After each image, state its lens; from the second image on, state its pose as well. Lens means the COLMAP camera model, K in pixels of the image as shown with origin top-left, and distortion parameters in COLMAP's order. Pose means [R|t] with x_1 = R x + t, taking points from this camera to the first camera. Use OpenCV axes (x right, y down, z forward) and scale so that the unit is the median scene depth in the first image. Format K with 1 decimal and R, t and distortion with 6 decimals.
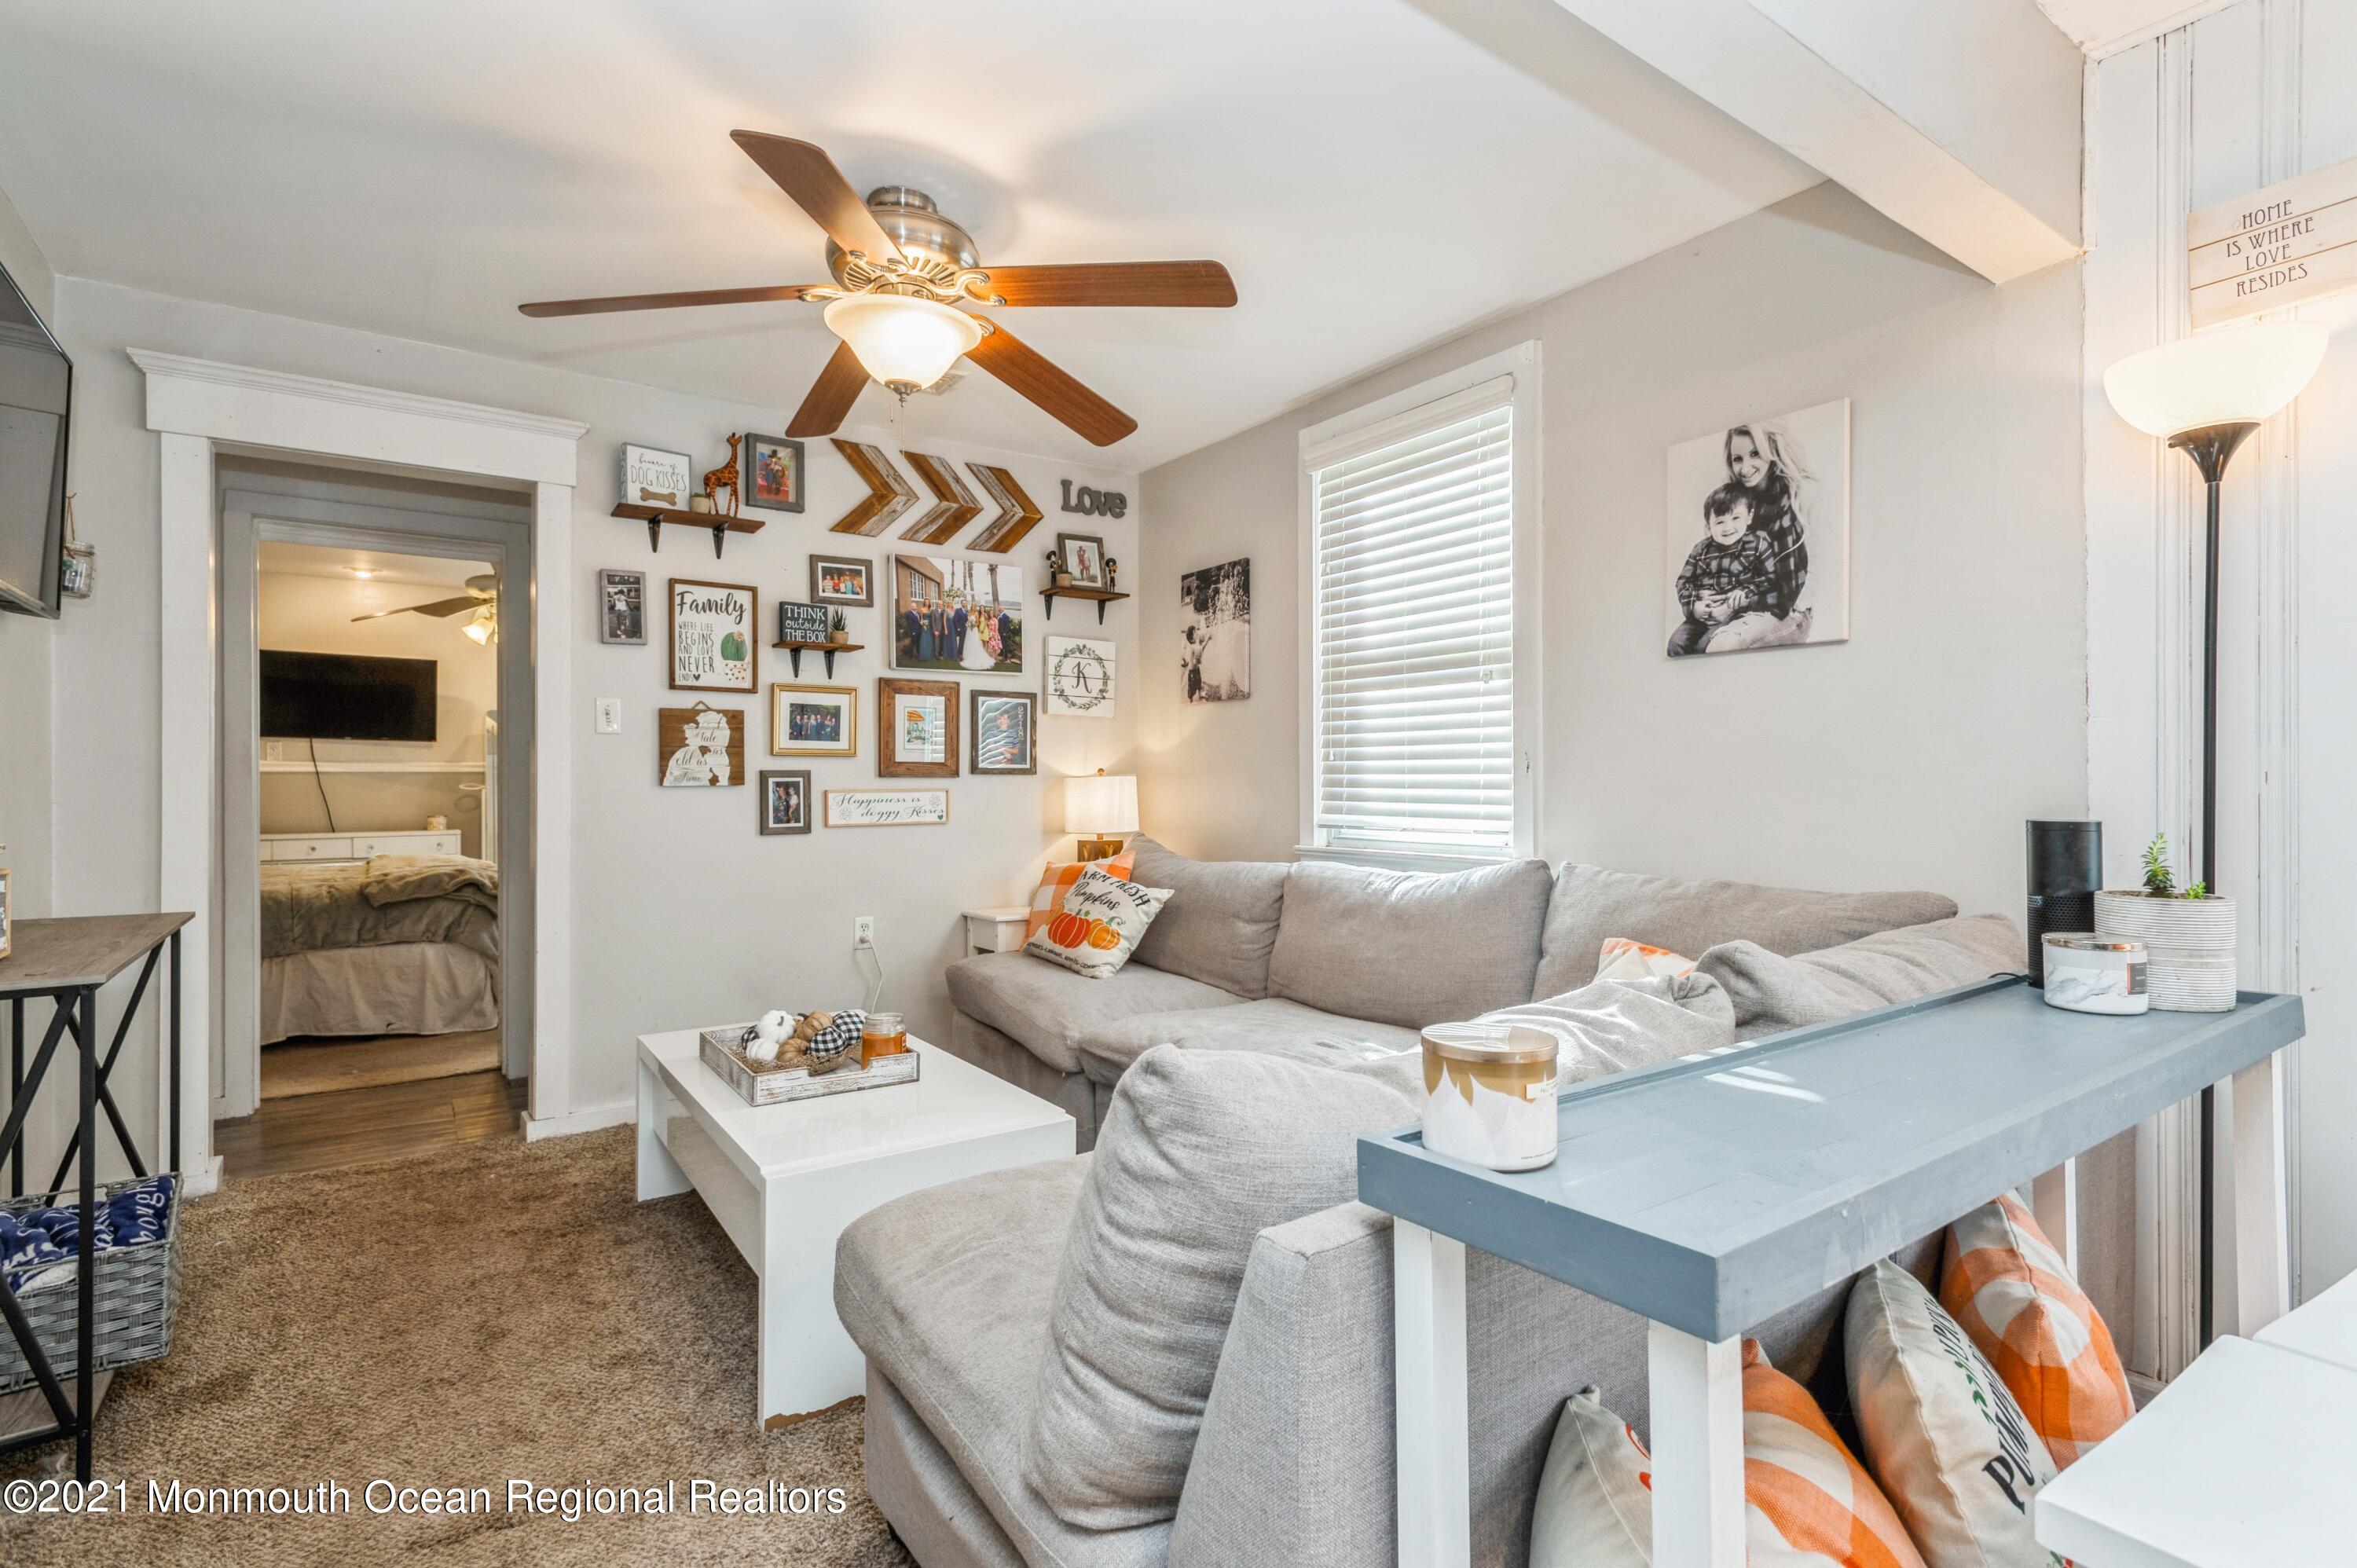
lens RADIAL K [[1125.6, 0, 1168.9], [0, 1125.6, 768.3], [0, 0, 1]] dist [0.016380, -0.001238]
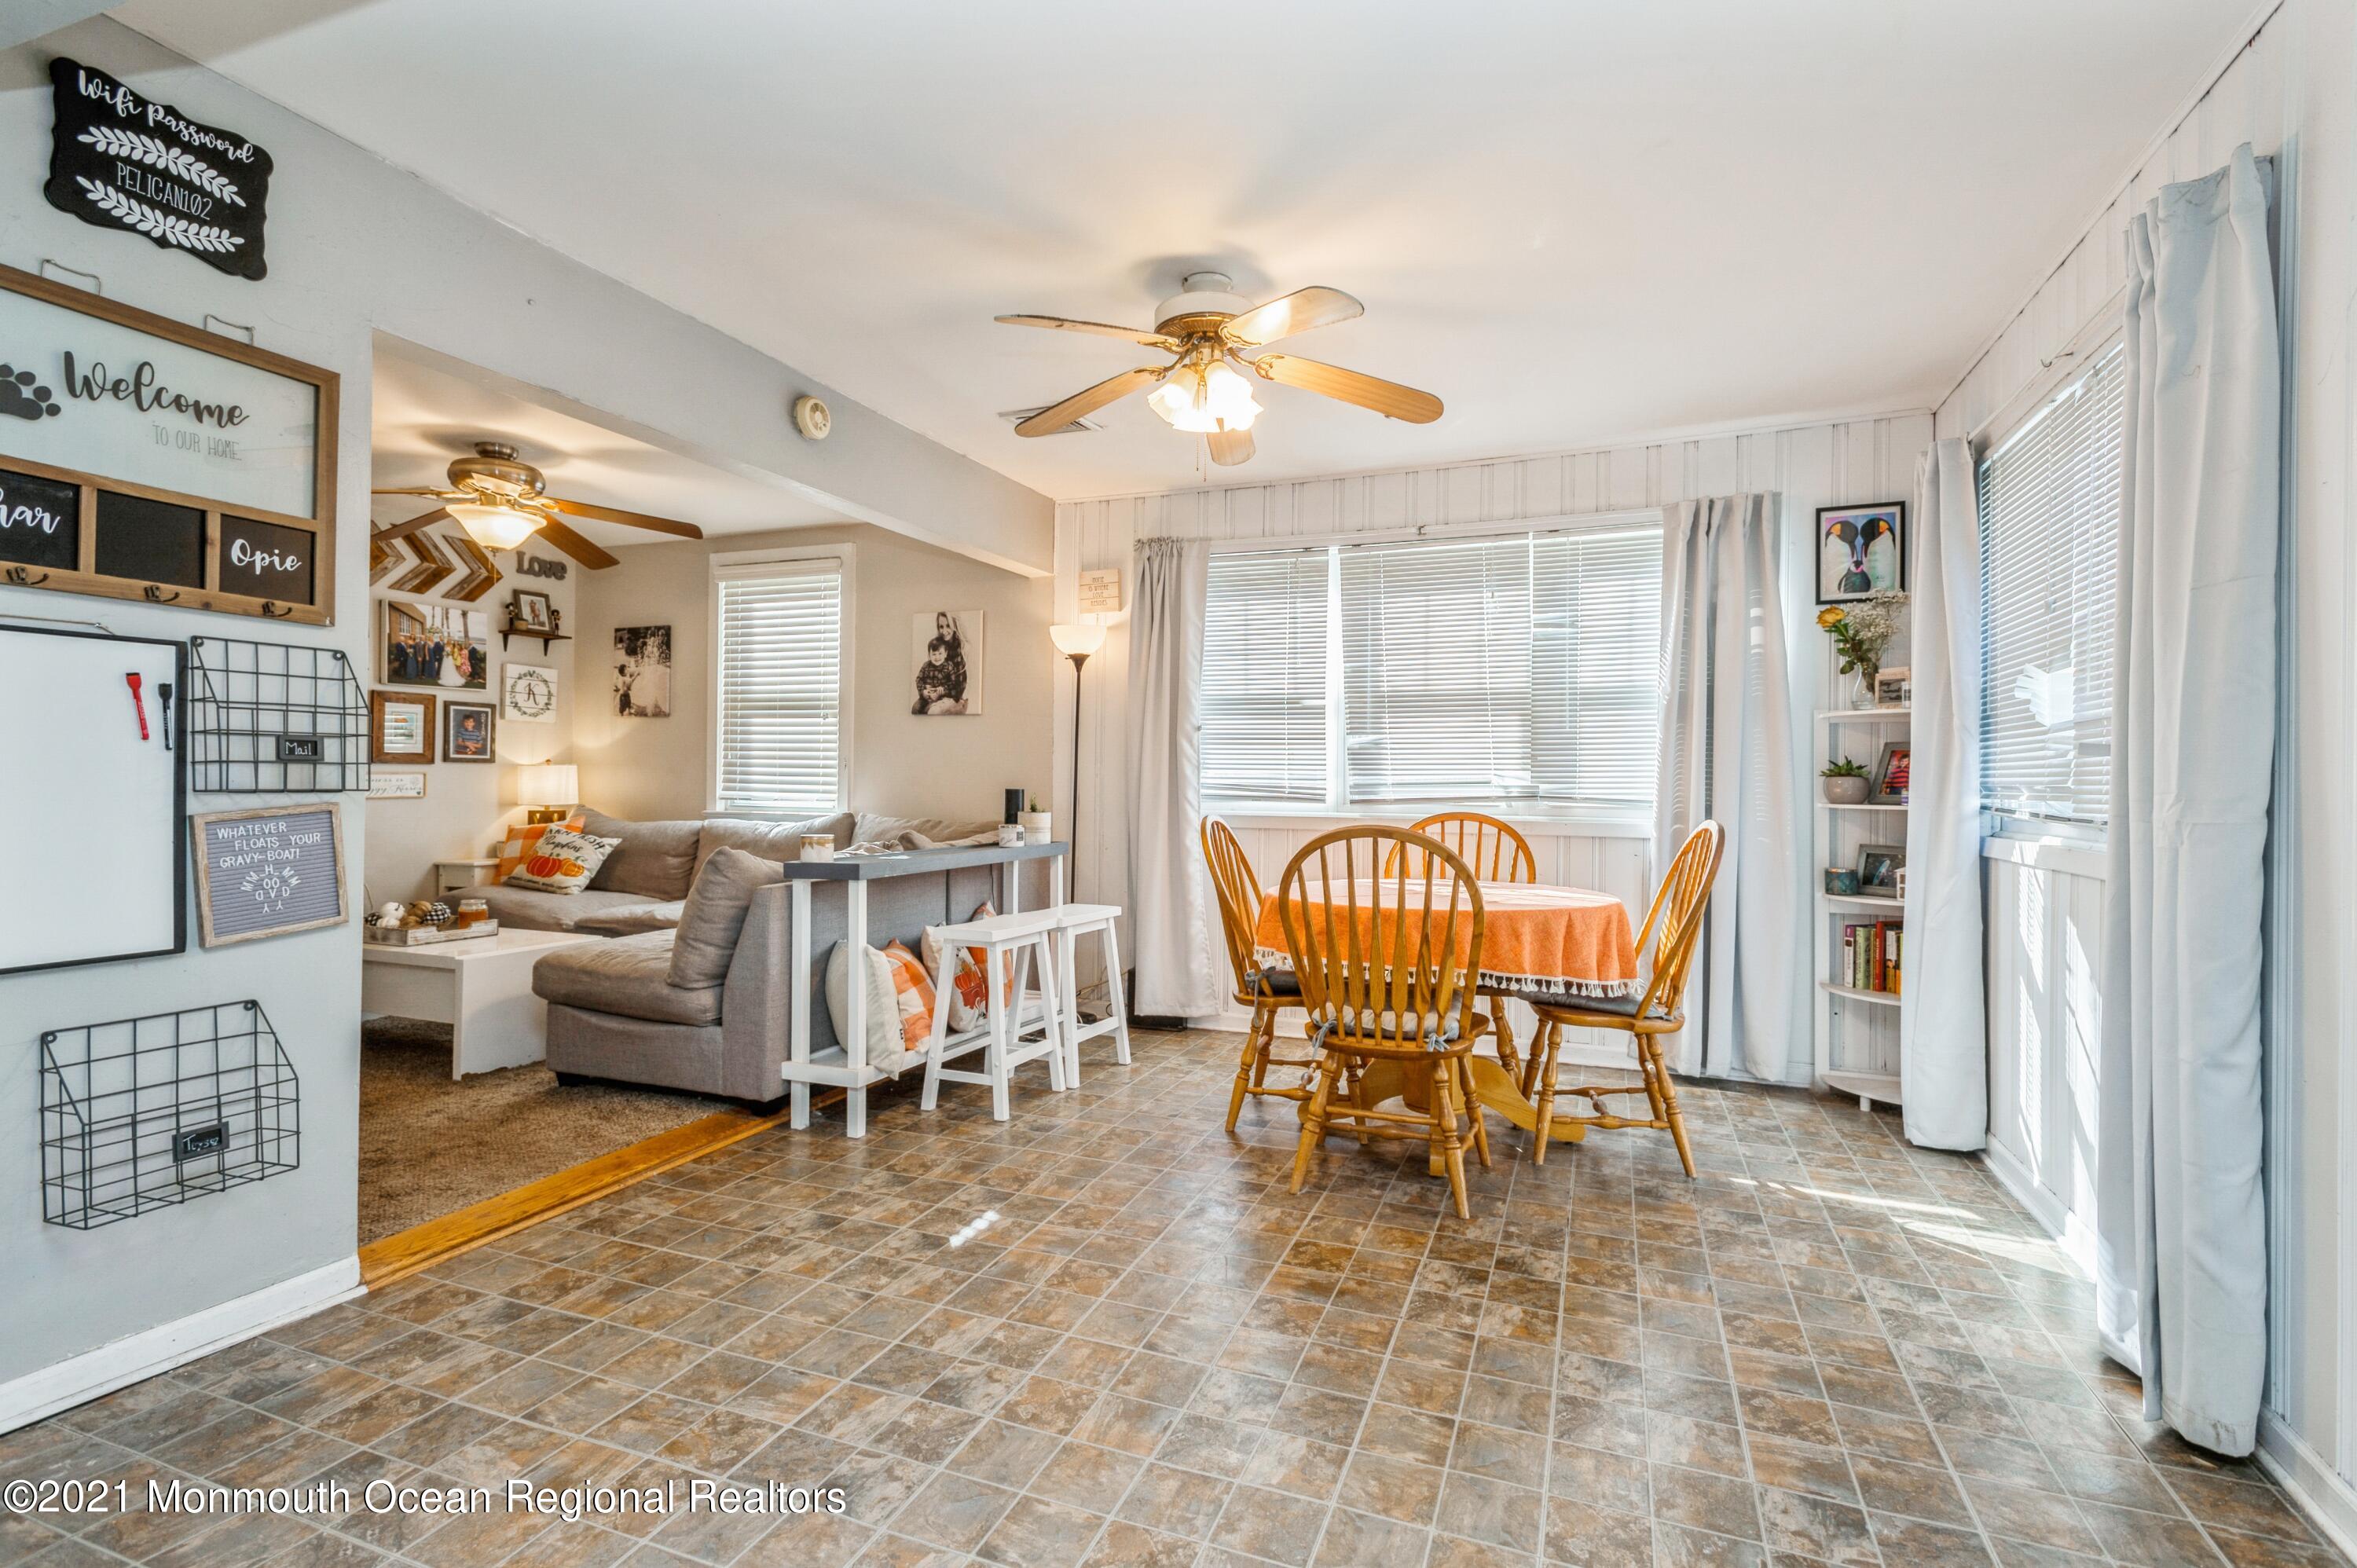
lens RADIAL K [[1081.1, 0, 1181.7], [0, 1081.1, 775.2], [0, 0, 1]] dist [0.001853, -0.000178]
pose [[0.831291, 0.013209, 0.555681, -0.186956], [-0.020876, 0.999754, 0.007466, -0.008525], [-0.555445, -0.017807, 0.831362, -0.696386]]
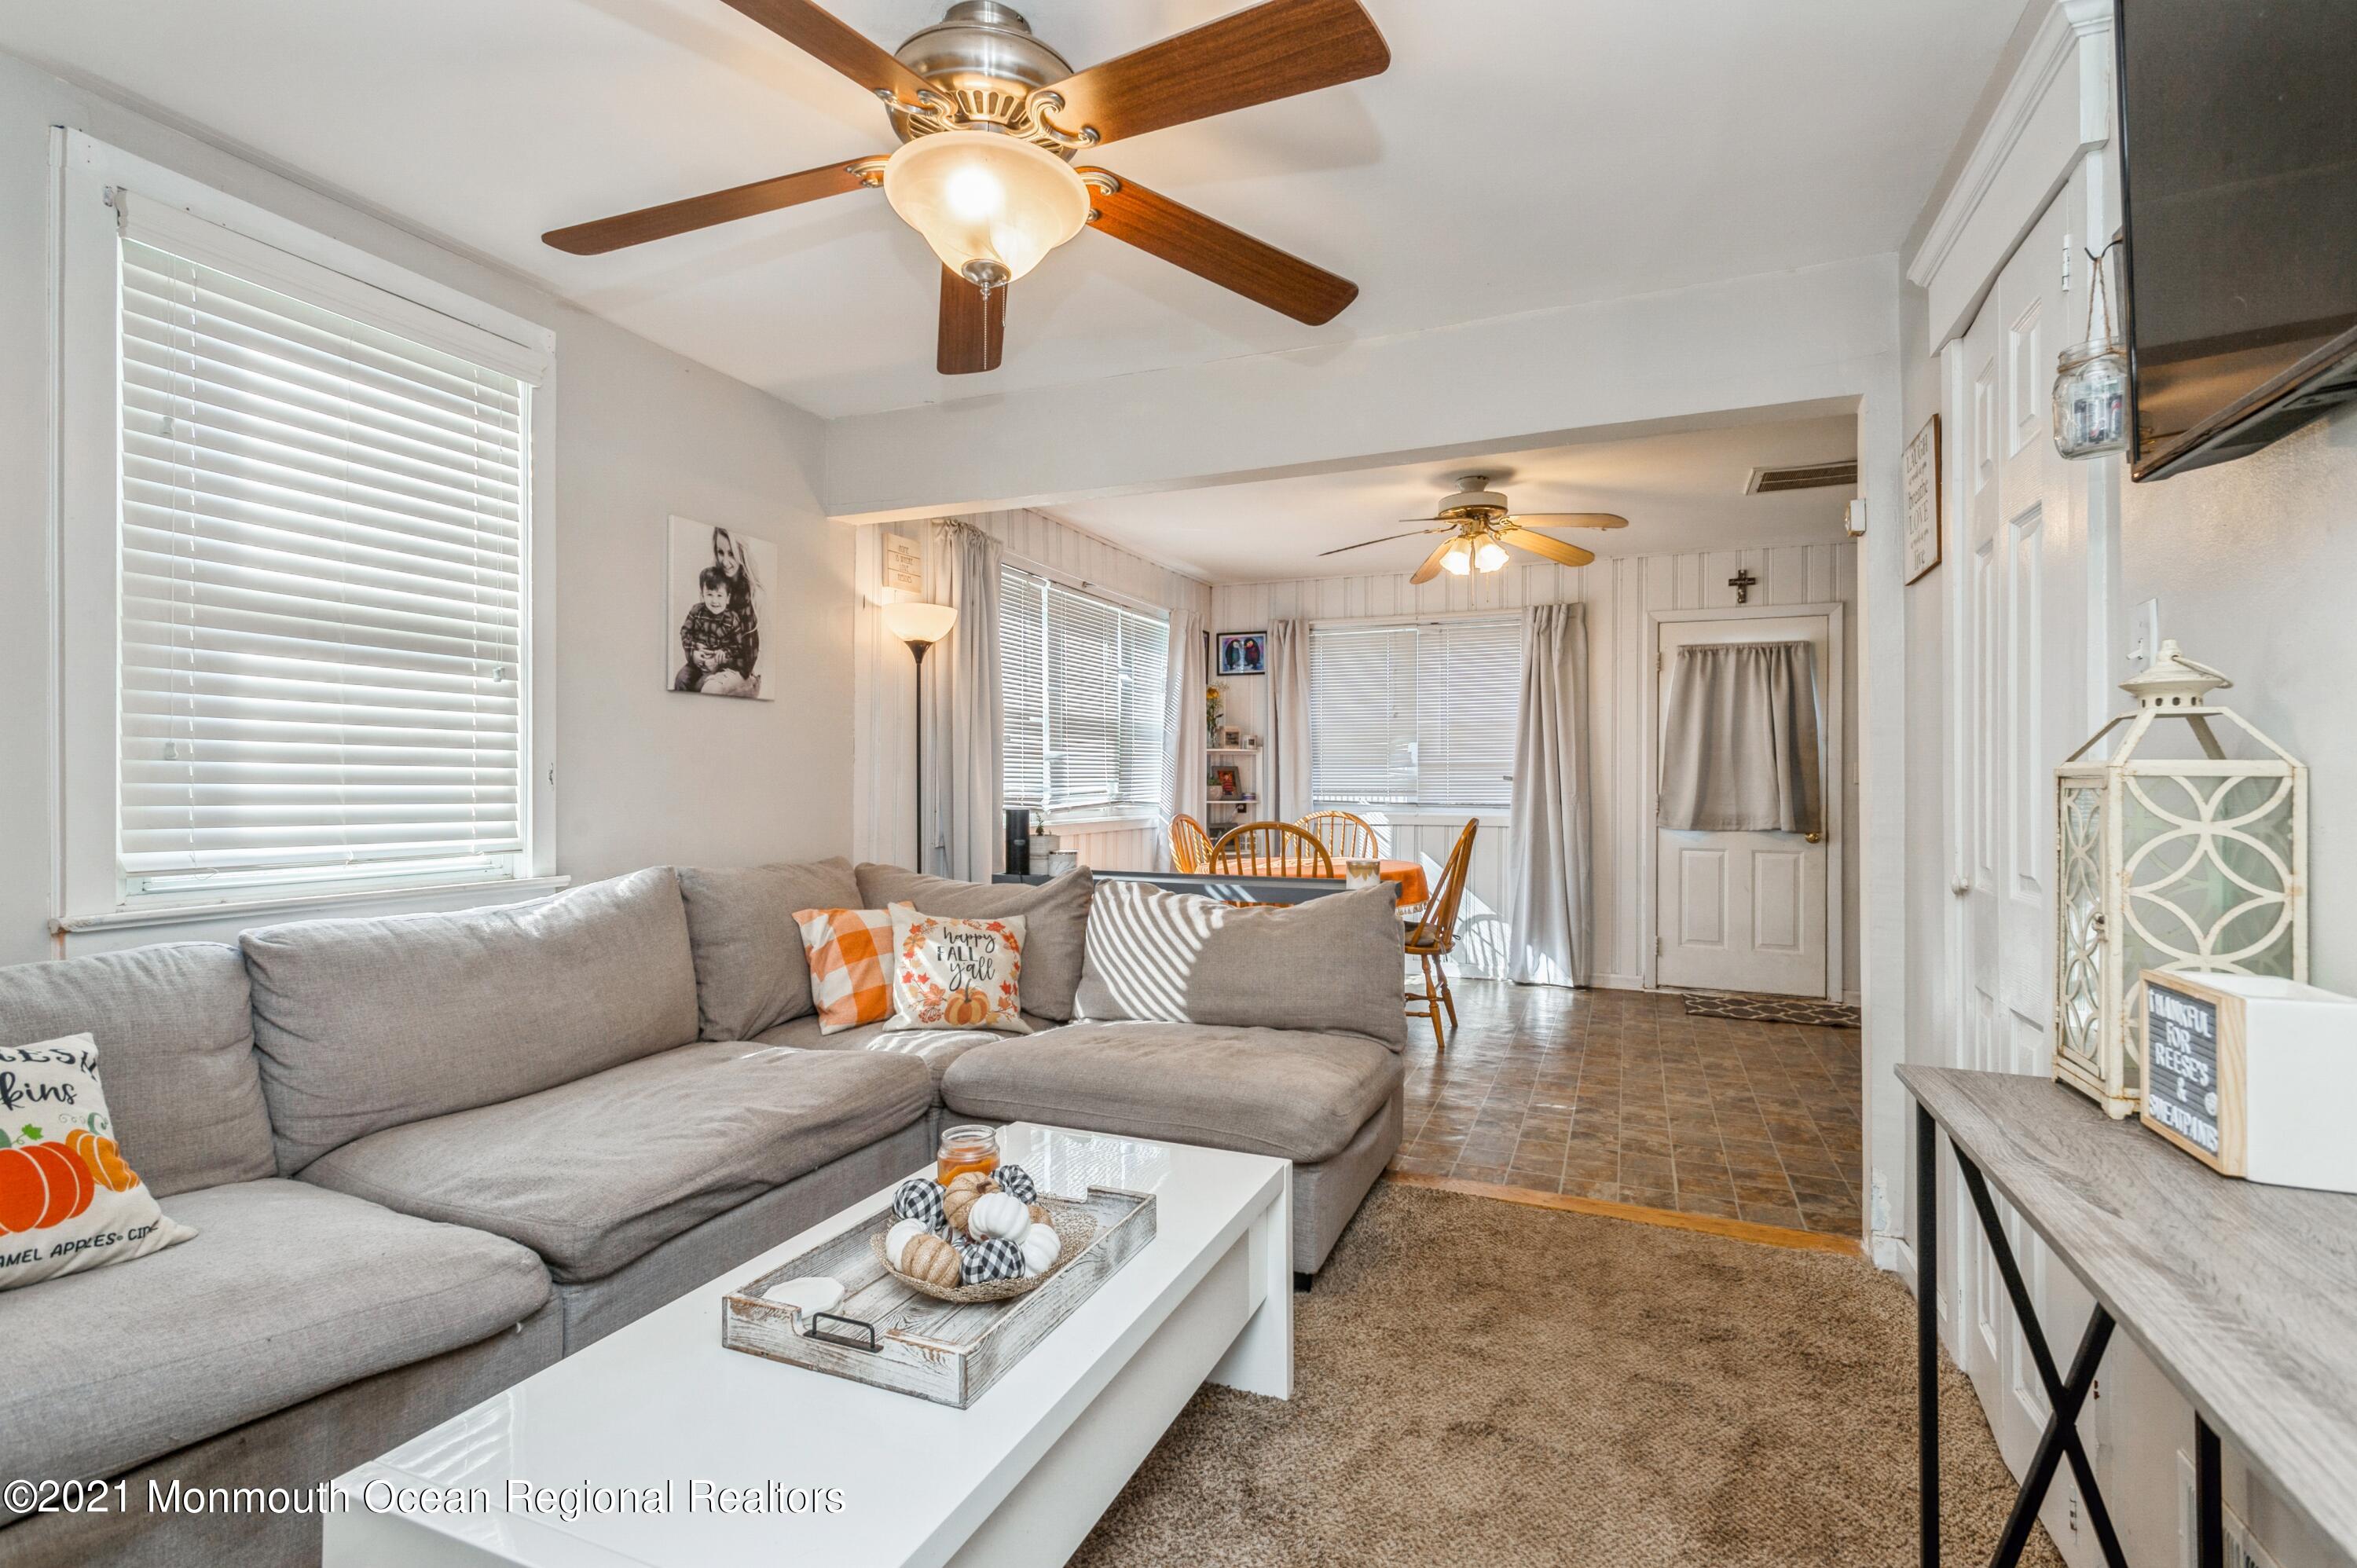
lens RADIAL K [[1107.3, 0, 1151.0], [0, 1107.3, 771.2], [0, 0, 1]] dist [0.030565, -0.025929]
pose [[-0.525794, 0.010362, 0.850549, -0.616679], [-0.014377, 0.999675, -0.021066, 0.004386], [-0.850490, -0.023305, -0.525474, 0.876200]]
